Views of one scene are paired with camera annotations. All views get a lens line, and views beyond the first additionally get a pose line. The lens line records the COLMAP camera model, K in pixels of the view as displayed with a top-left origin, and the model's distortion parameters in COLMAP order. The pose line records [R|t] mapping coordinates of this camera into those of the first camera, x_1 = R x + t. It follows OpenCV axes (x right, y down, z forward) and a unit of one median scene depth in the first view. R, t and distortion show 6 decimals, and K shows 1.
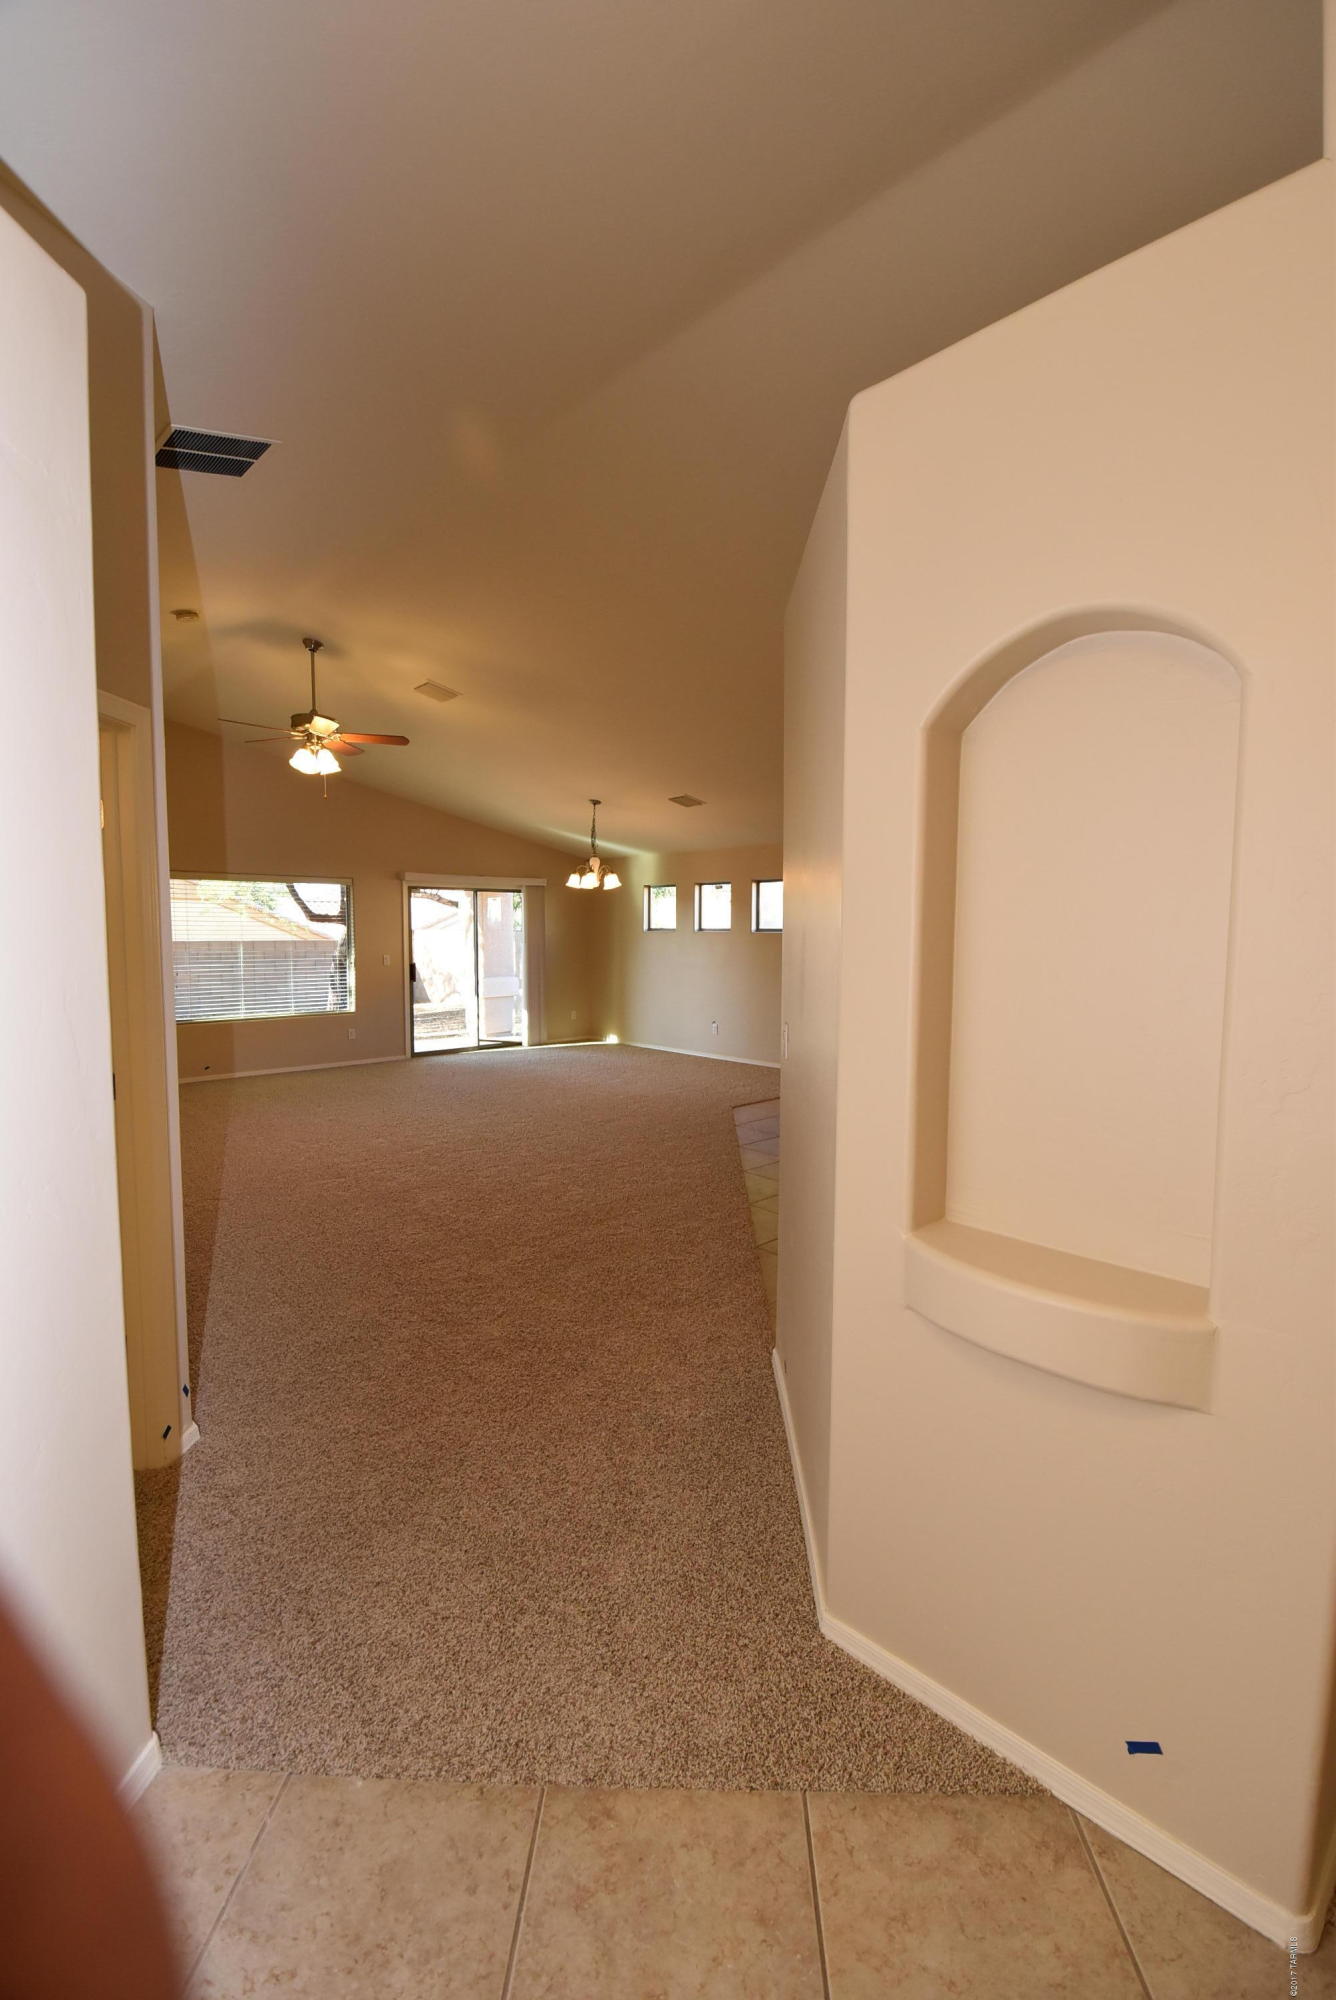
lens RADIAL K [[882.7, 0, 668.0], [0, 882.7, 1000.0], [0, 0, 1]] dist [-0.000217, -0.000018]
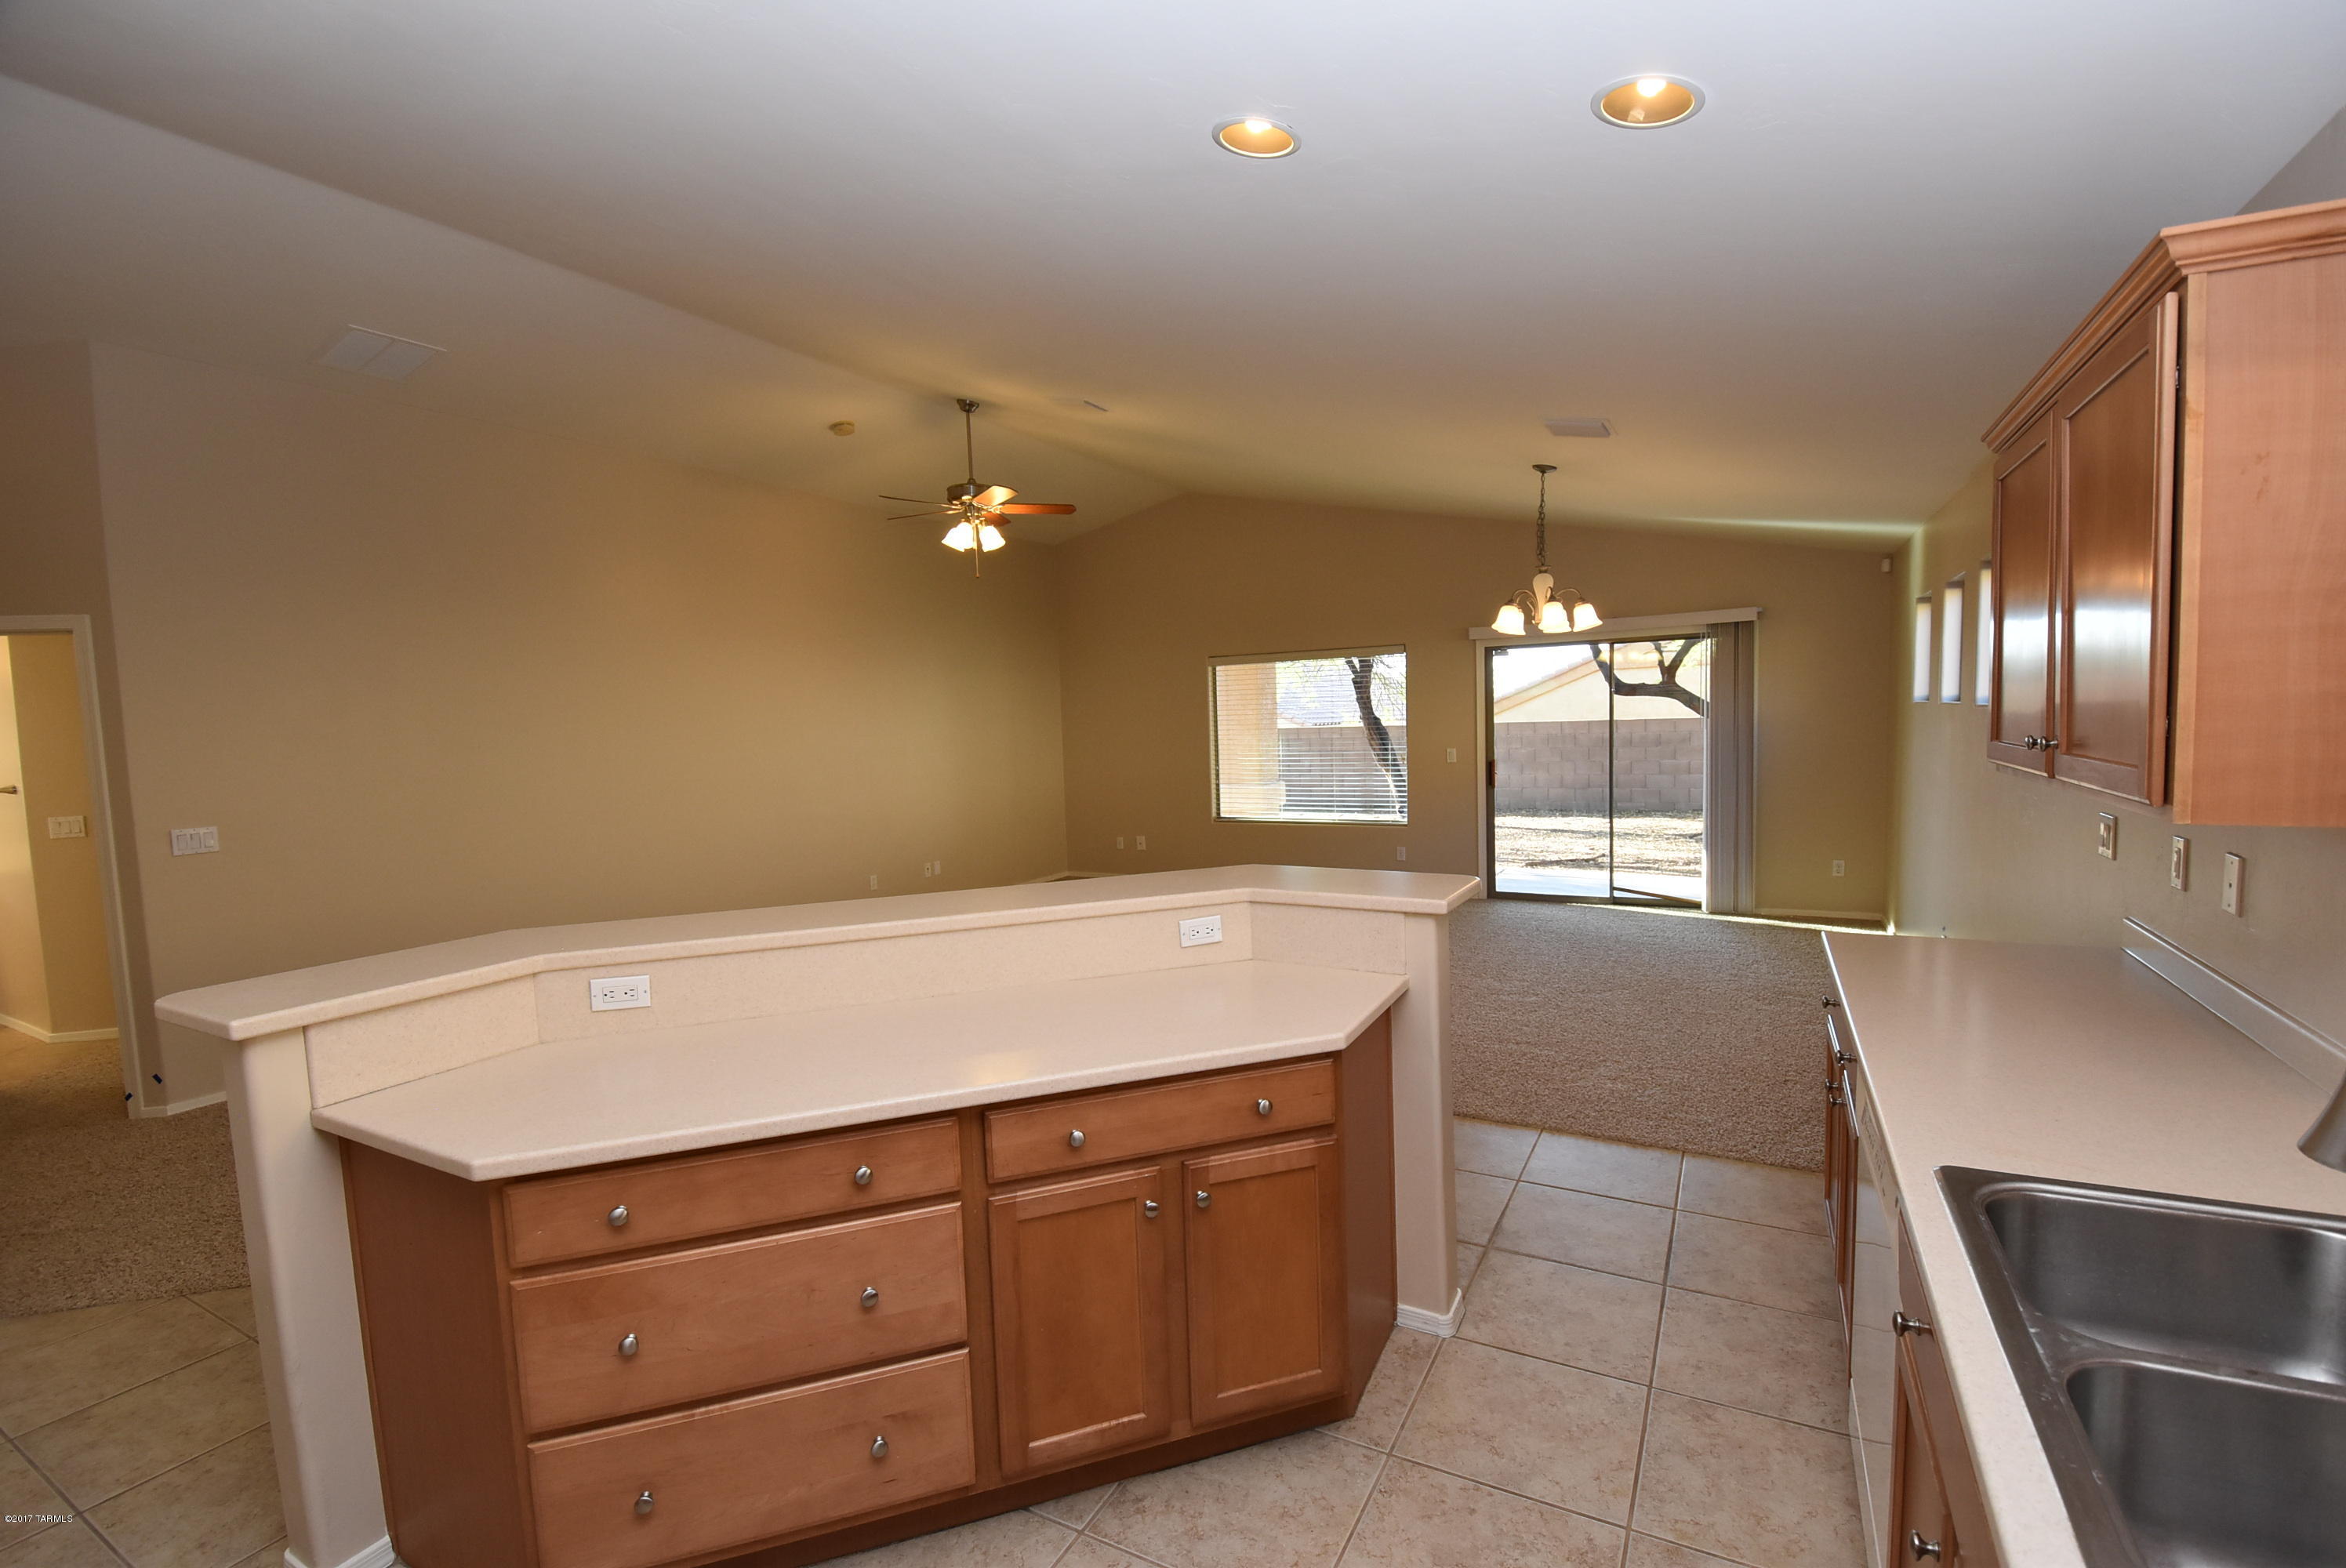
lens RADIAL K [[1035.3, 0, 1173.0], [0, 1035.3, 784.0], [0, 0, 1]] dist [-0.000217, -0.000018]
pose [[0.280578, 0.056436, -0.958170, 0.374994], [-0.054032, 0.997616, 0.042937, -0.039269], [0.958309, 0.039724, 0.282959, 0.496826]]
